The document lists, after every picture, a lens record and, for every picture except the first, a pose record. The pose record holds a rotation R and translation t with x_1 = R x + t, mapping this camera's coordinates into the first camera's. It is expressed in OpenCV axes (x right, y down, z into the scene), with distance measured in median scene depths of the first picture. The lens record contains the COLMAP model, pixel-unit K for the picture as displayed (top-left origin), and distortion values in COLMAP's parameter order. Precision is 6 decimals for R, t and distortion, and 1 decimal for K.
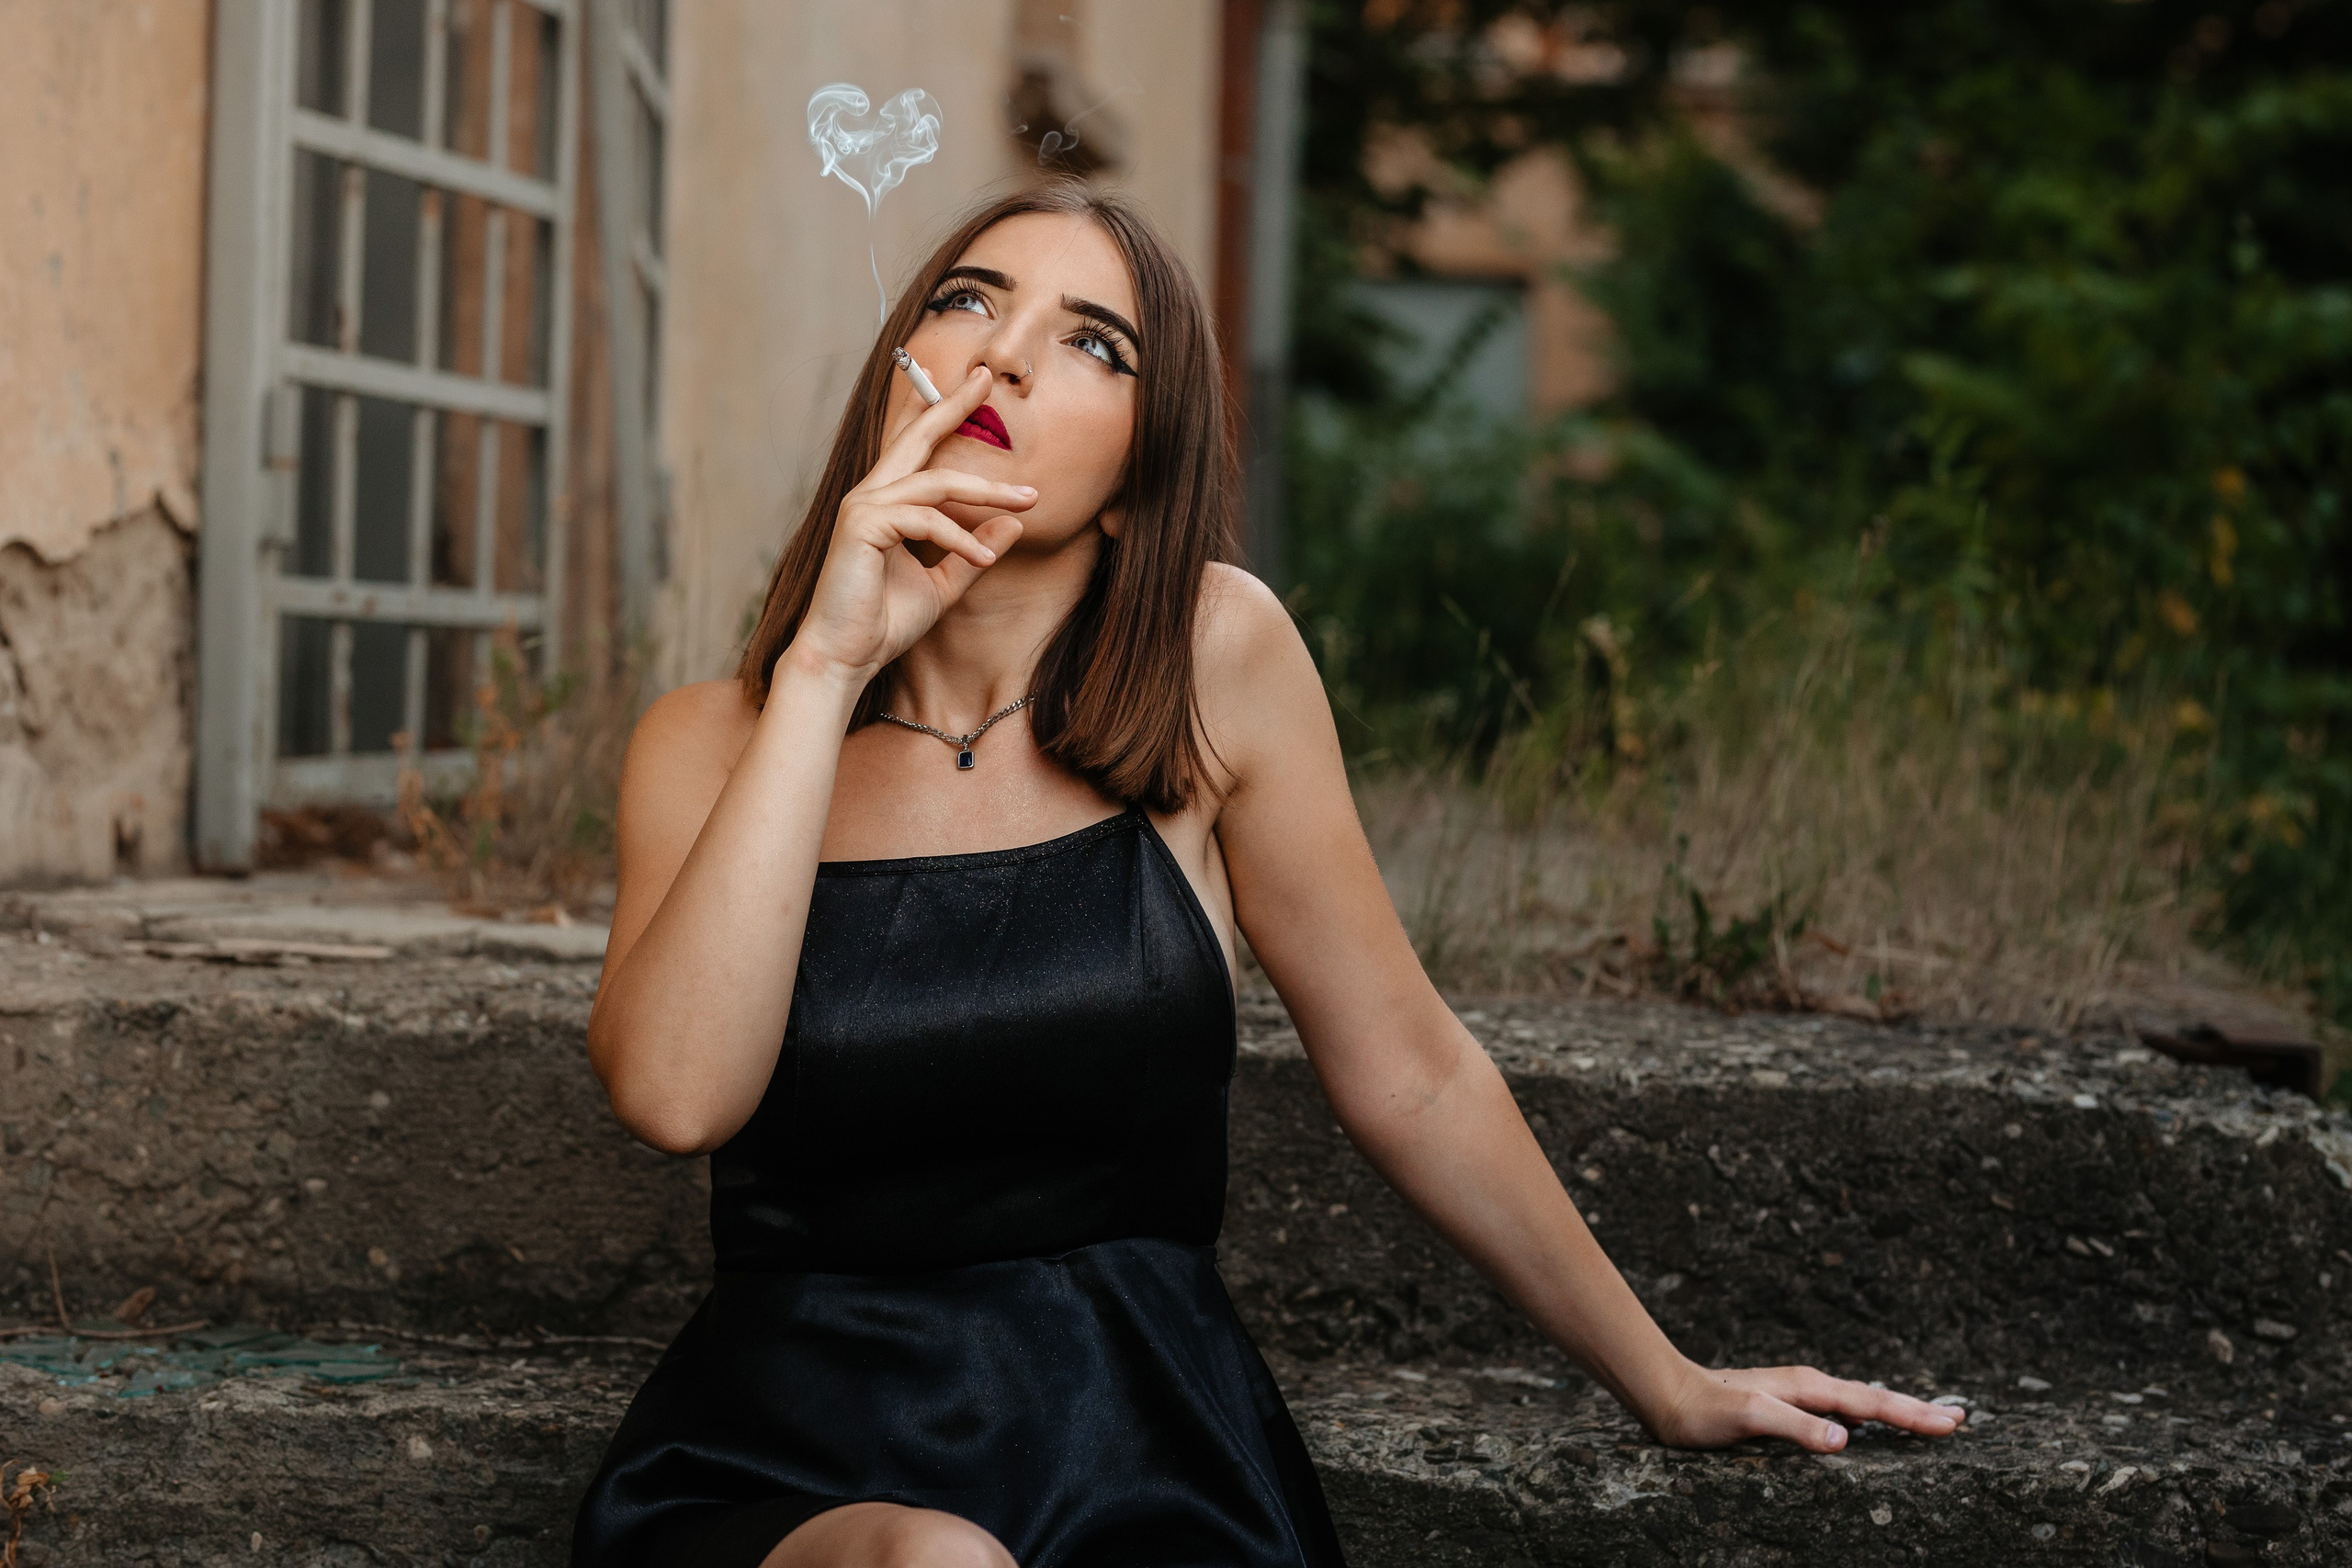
lens RADIAL K [[5634.0, 0, 1222.9], [0, 5634.0, 777.8], [0, 0, 1]] dist [-0.005018, -0.491630]
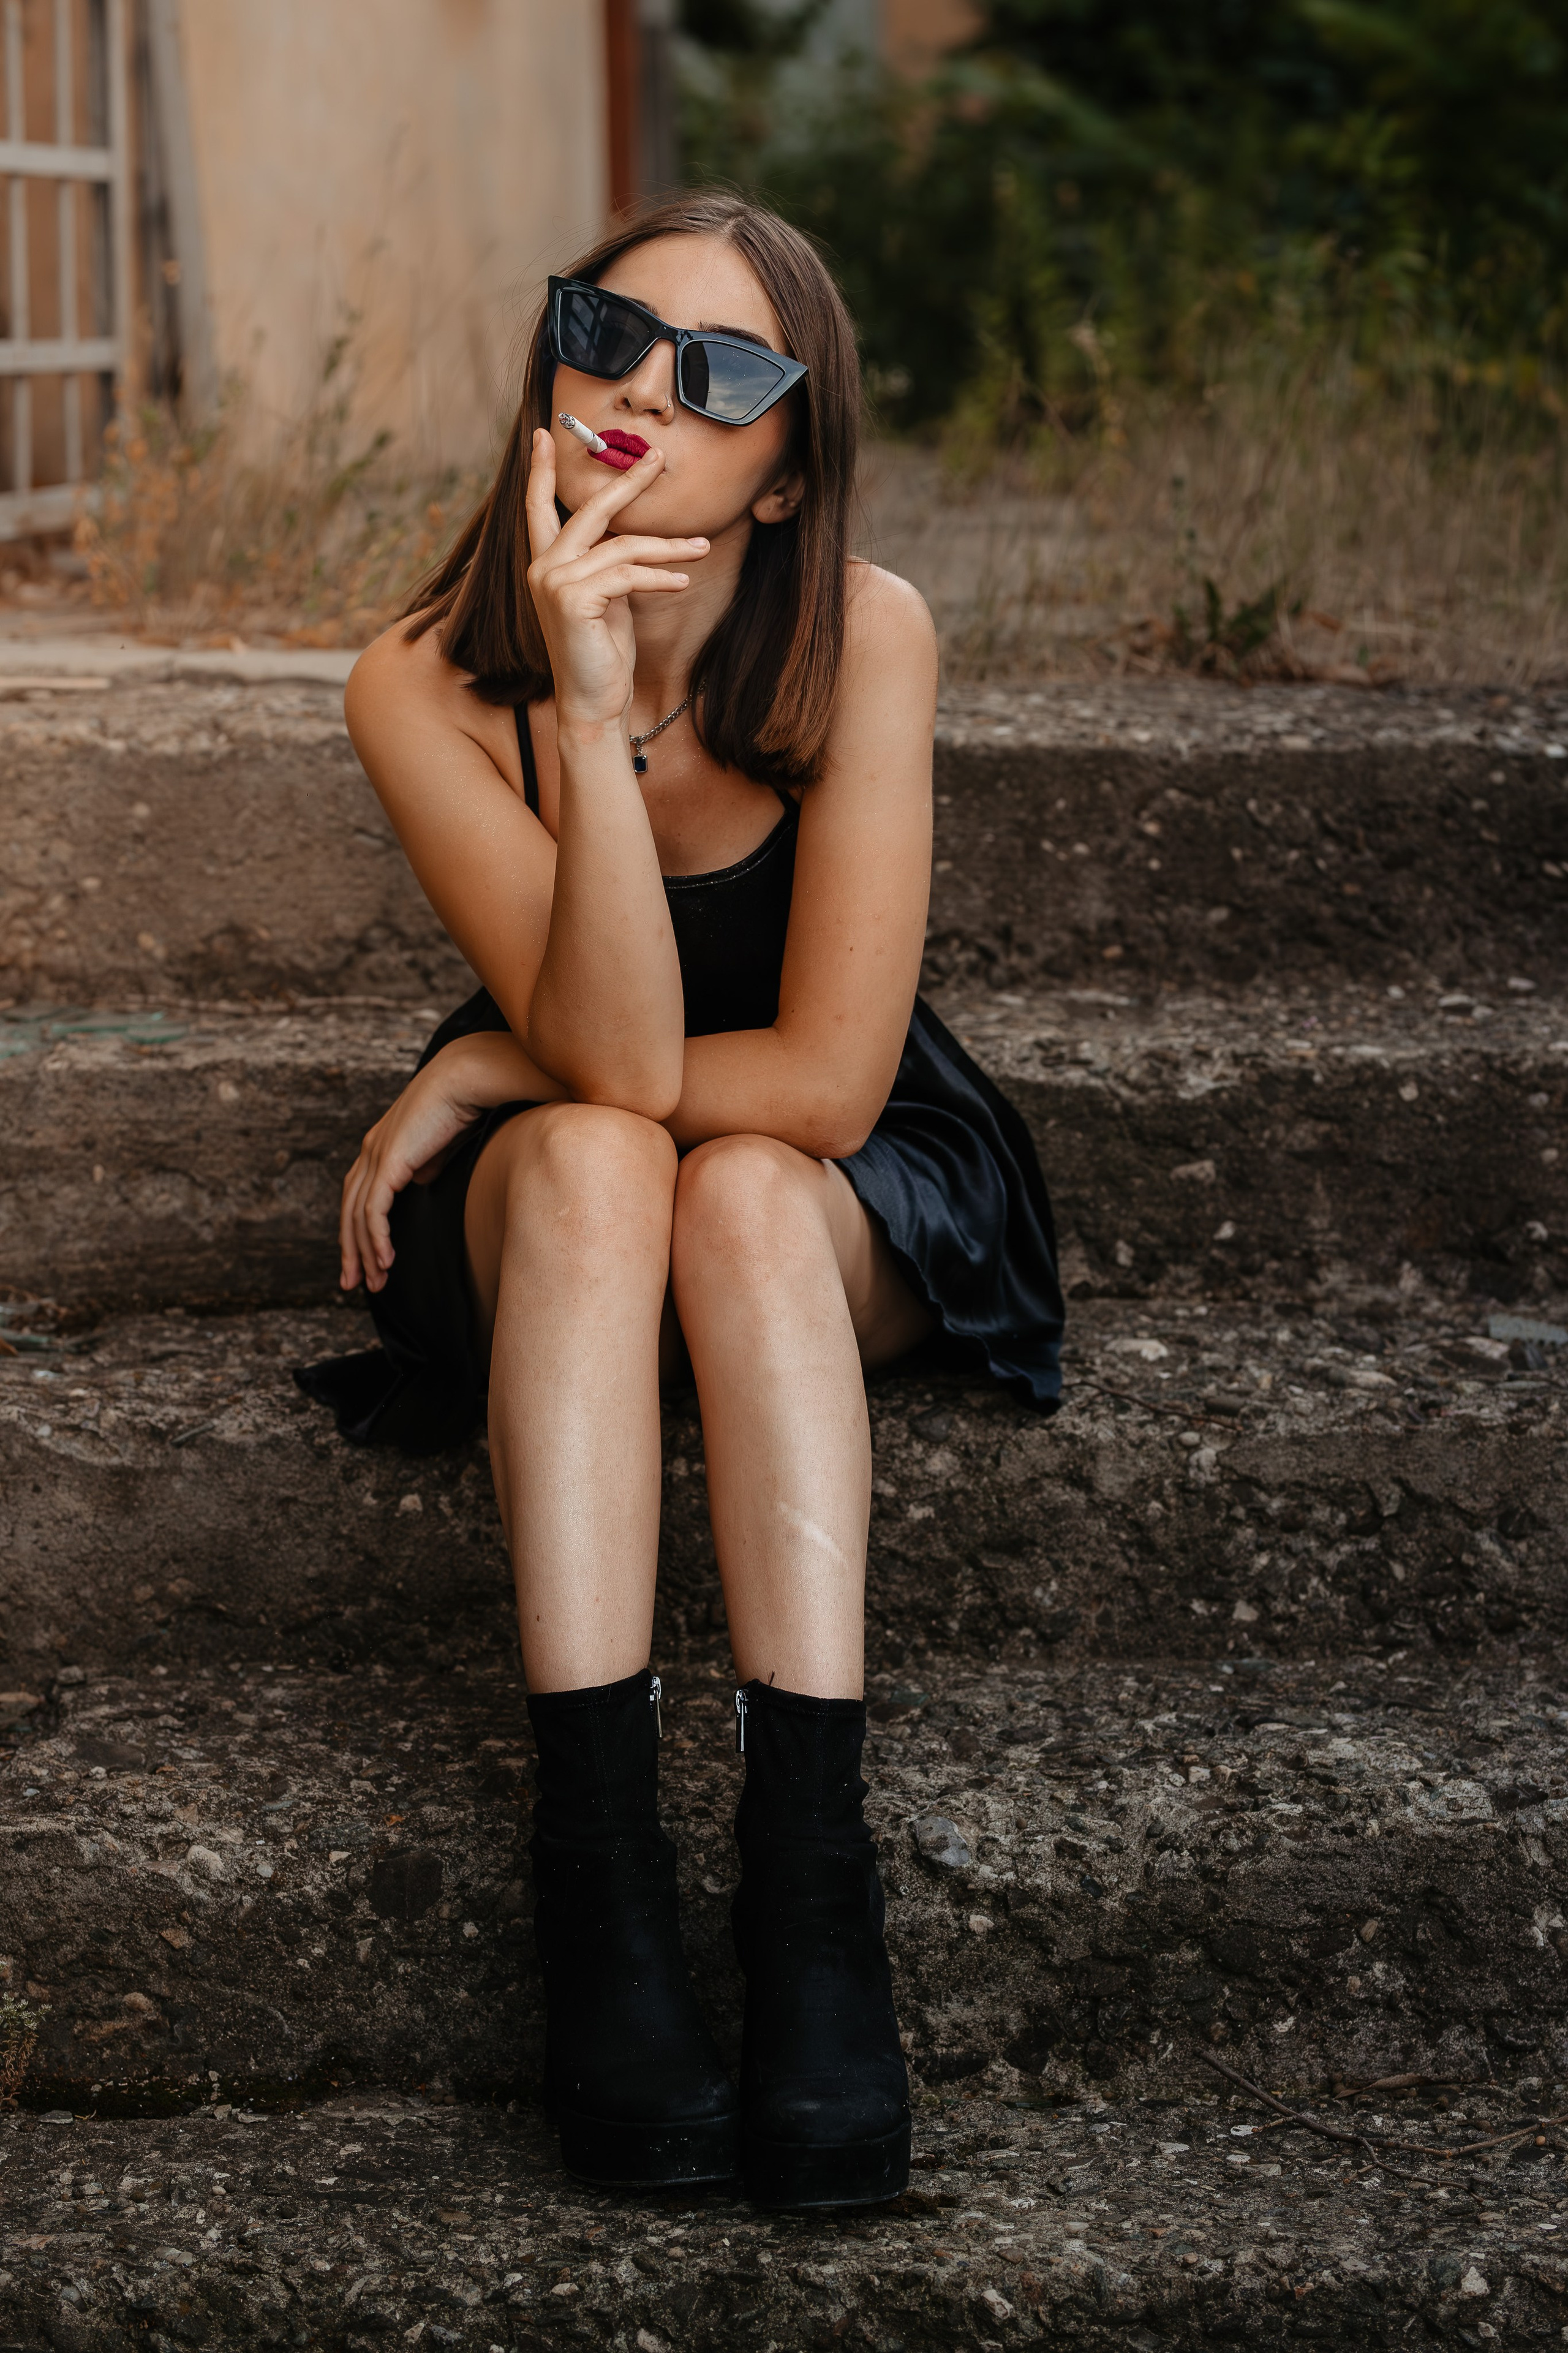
lens RADIAL K [[5943.5, 0, 784.0], [0, 5943.5, 1176.5], [0, 0, 1]] dist [-0.004053, -0.511409]
pose [[0.998370, -0.045388, 0.034609, -0.061074], [0.040560, 0.990776, 0.129295, -0.023831], [-0.040159, -0.127680, 0.991002, -0.272415]]
